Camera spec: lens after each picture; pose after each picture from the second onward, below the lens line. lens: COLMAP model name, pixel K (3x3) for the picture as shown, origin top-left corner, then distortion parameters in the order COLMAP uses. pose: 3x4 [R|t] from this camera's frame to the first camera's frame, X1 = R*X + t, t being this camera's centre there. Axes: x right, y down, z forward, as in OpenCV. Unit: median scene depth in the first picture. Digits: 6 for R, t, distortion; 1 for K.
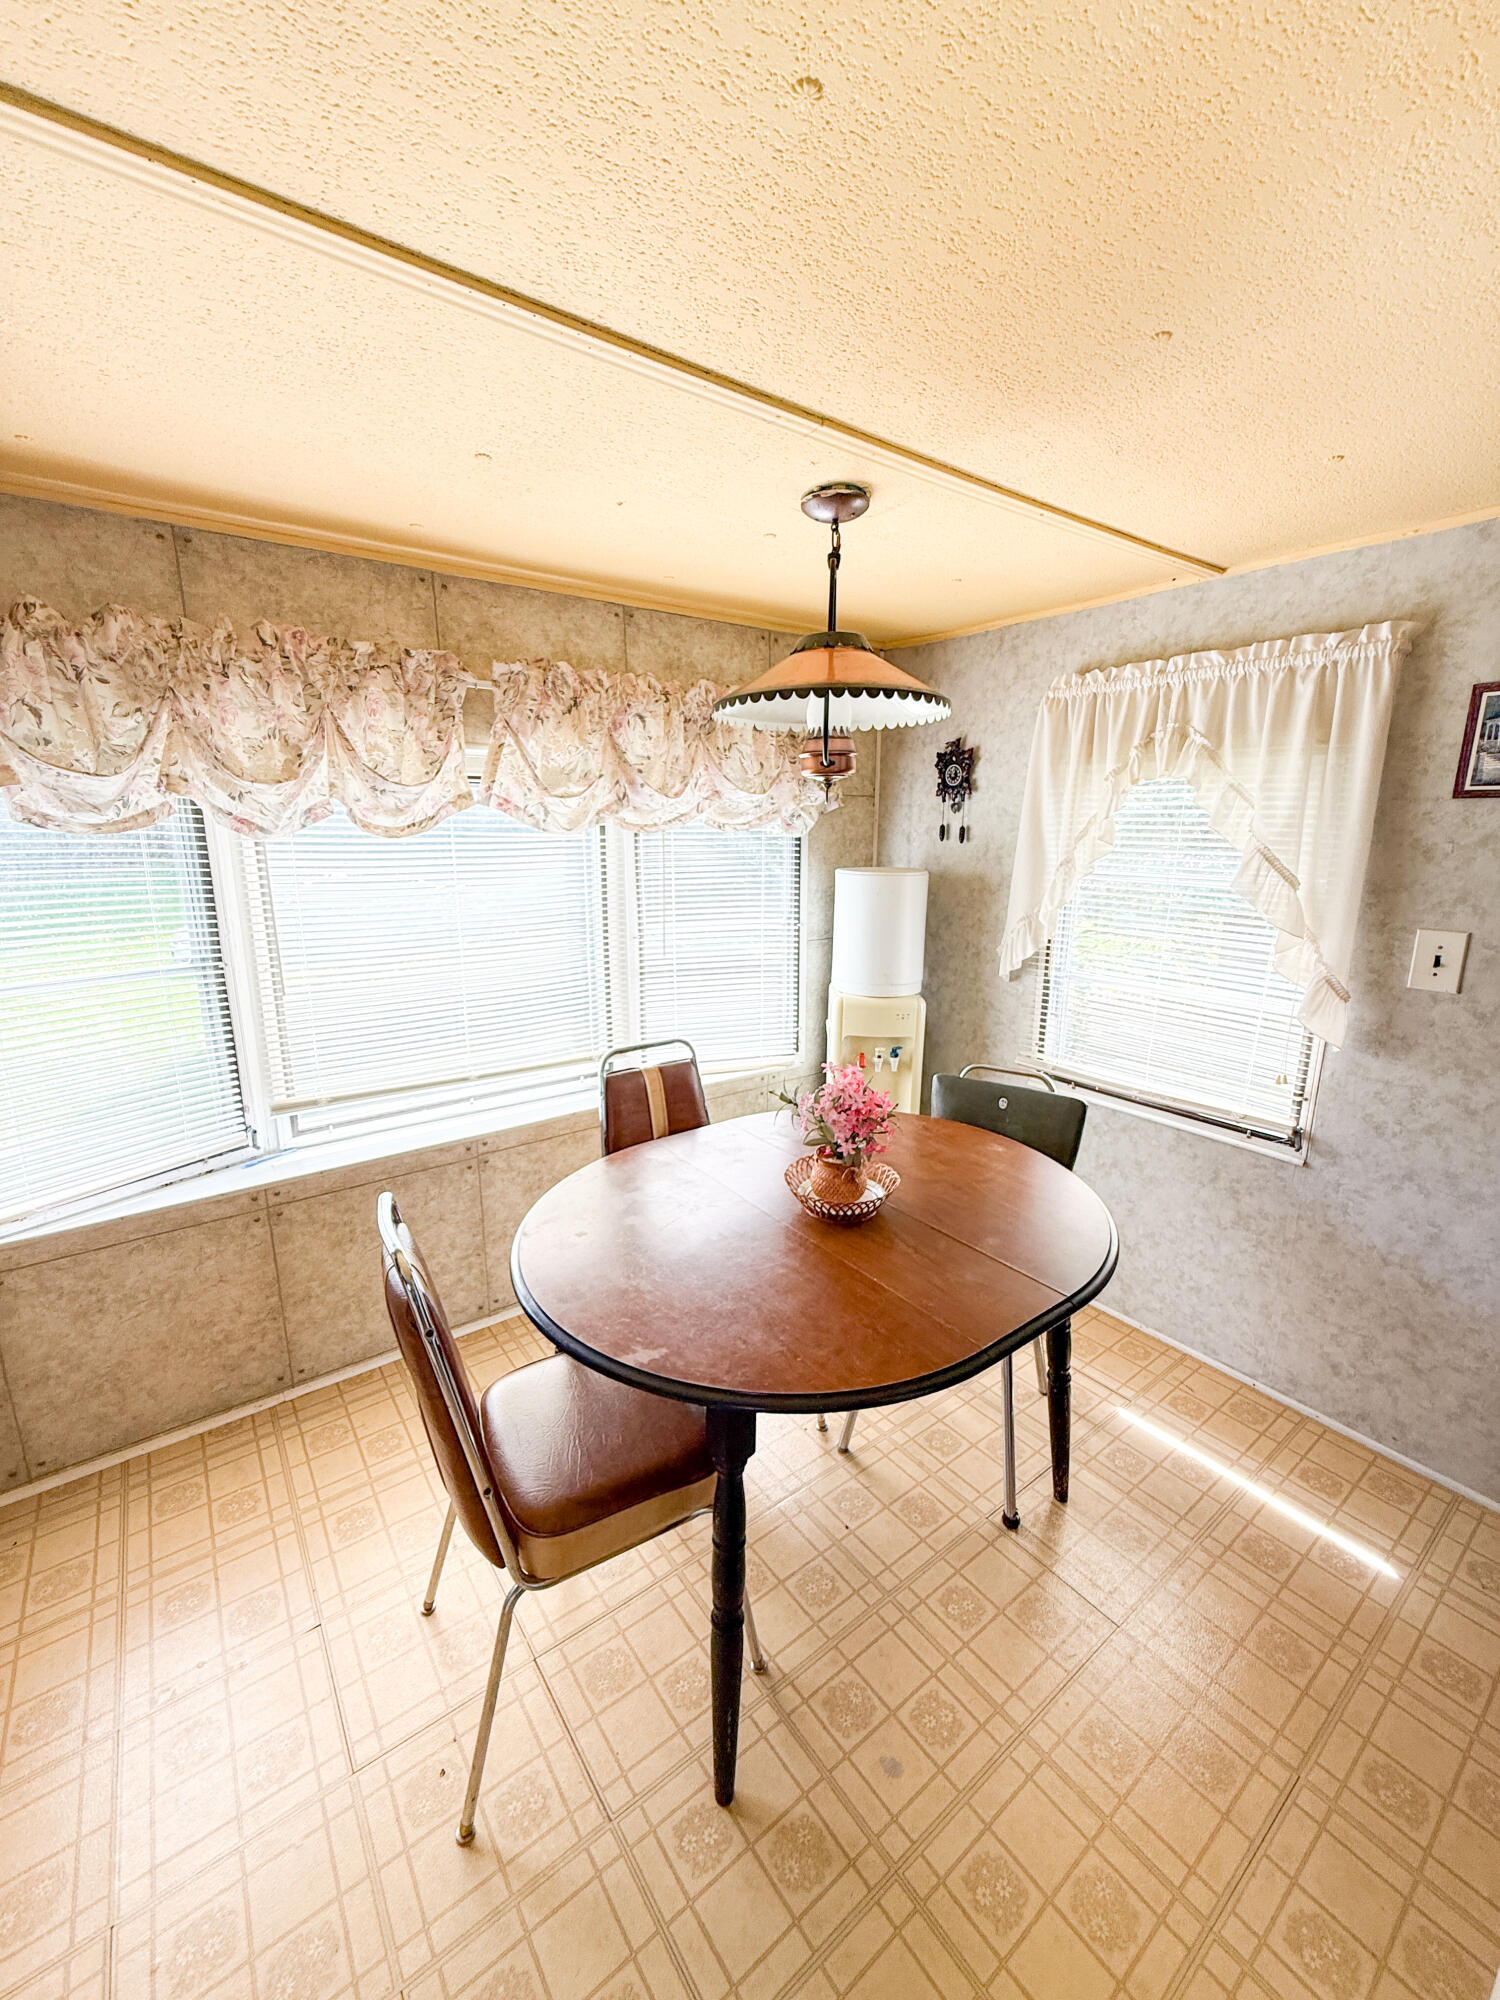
lens RADIAL K [[800.3, 0, 755.5], [0, 800.3, 1001.2], [0, 0, 1]] dist [-0.001244, 0.000070]
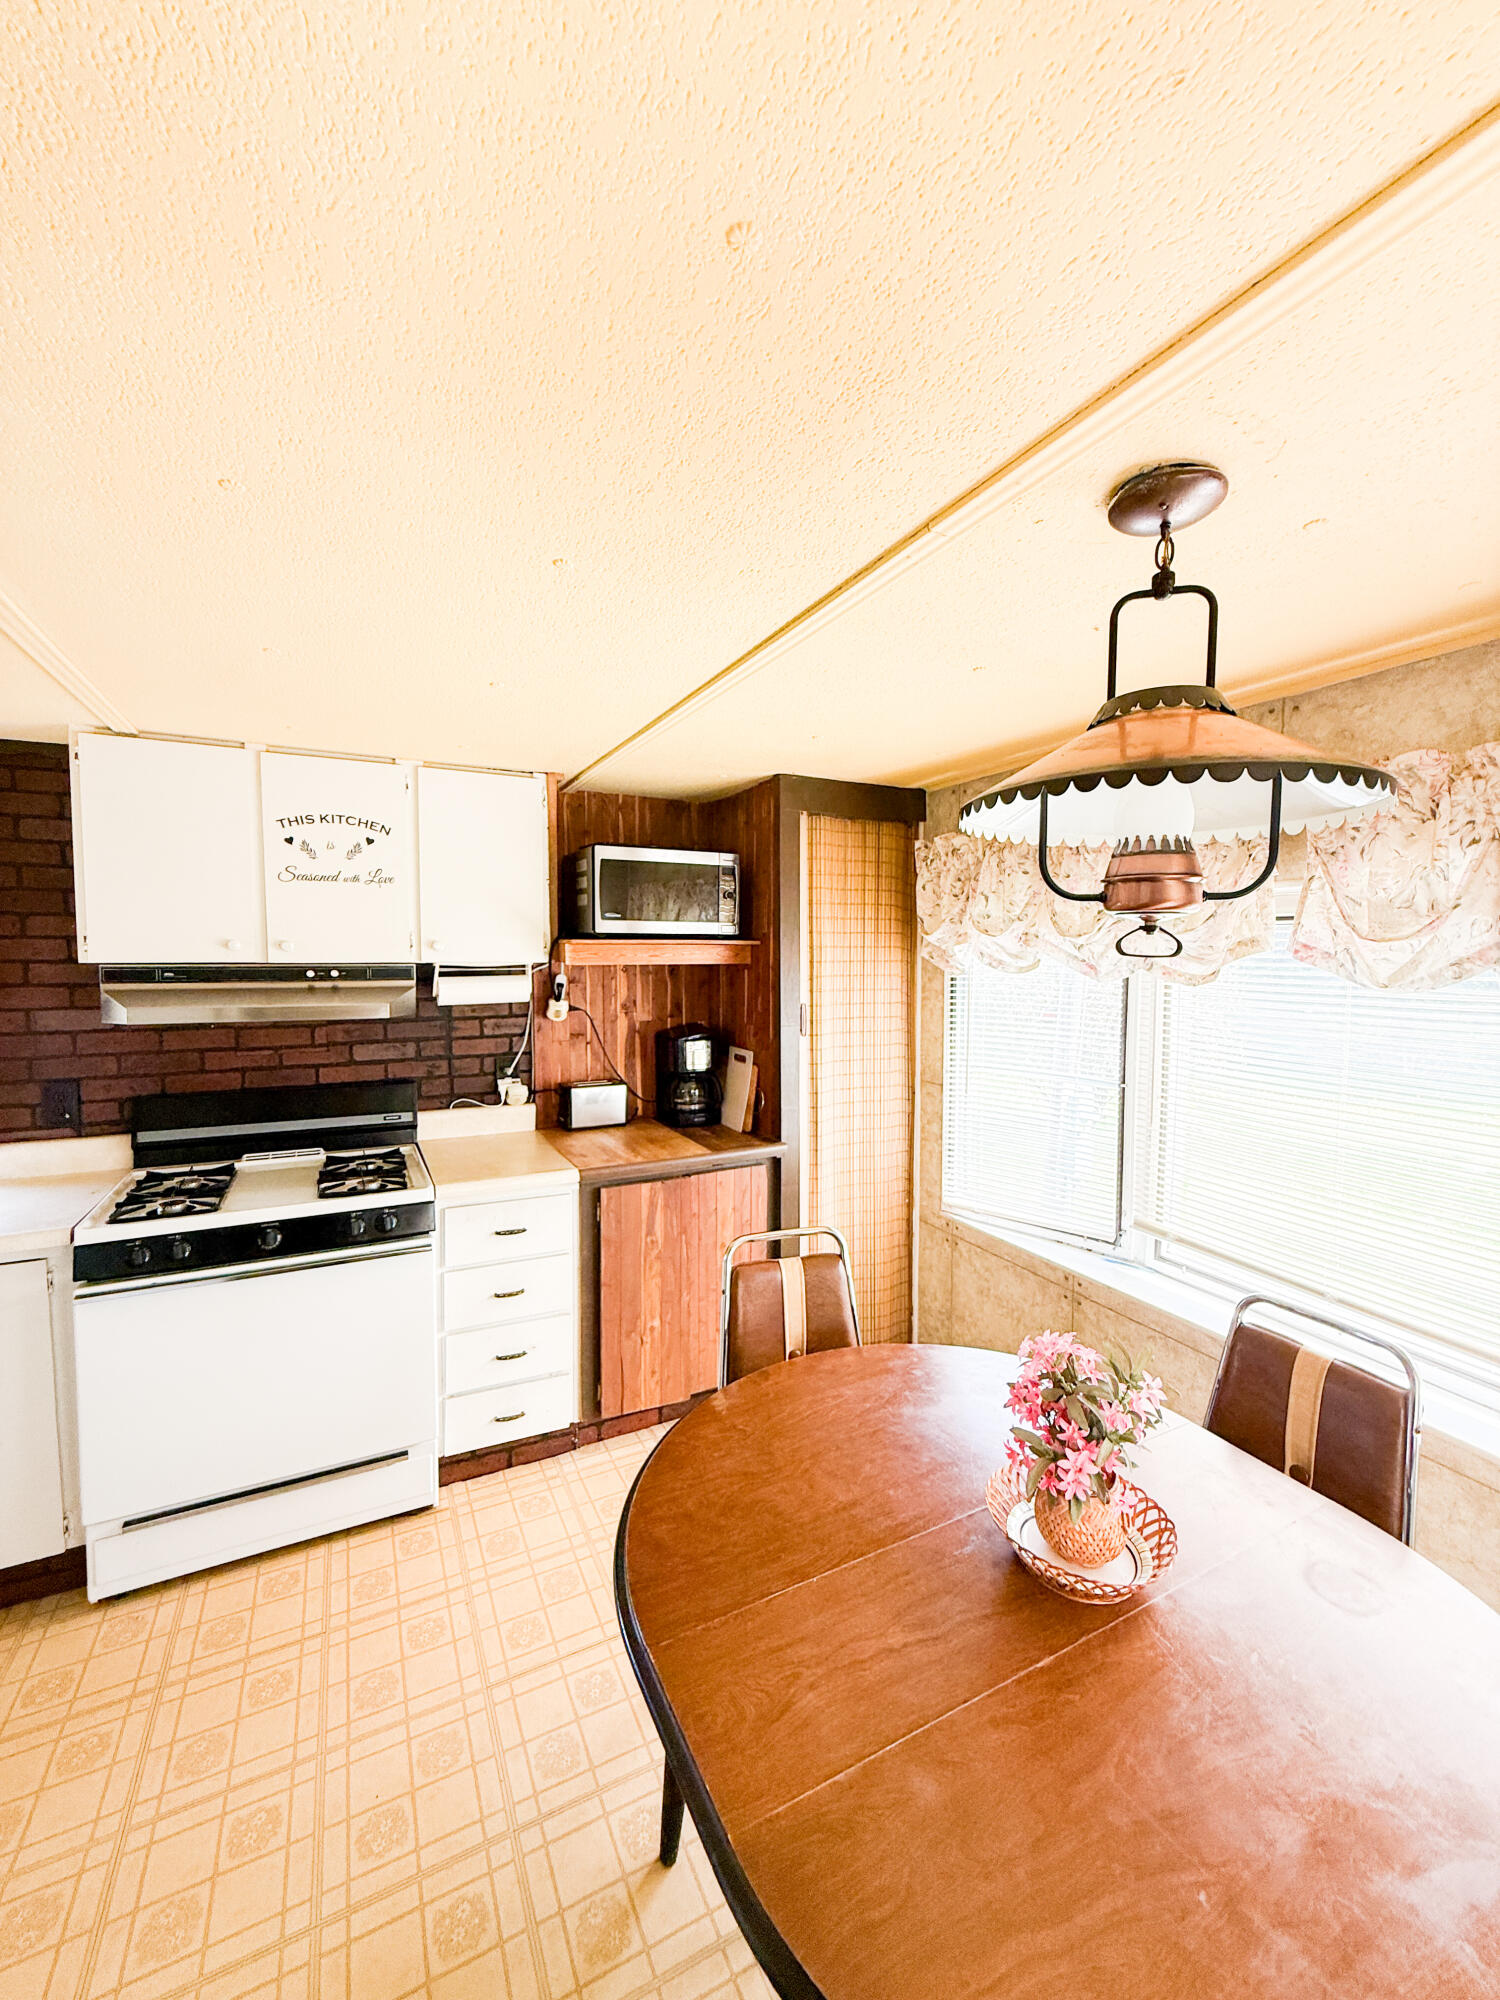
lens RADIAL K [[800.3, 0, 751.2], [0, 800.3, 1003.9], [0, 0, 1]] dist [-0.001244, 0.000070]
pose [[-0.182373, 0.059897, -0.981403, 0.579053], [-0.222969, 0.969620, 0.100612, -0.156111], [0.957614, 0.237171, -0.163477, 0.631884]]
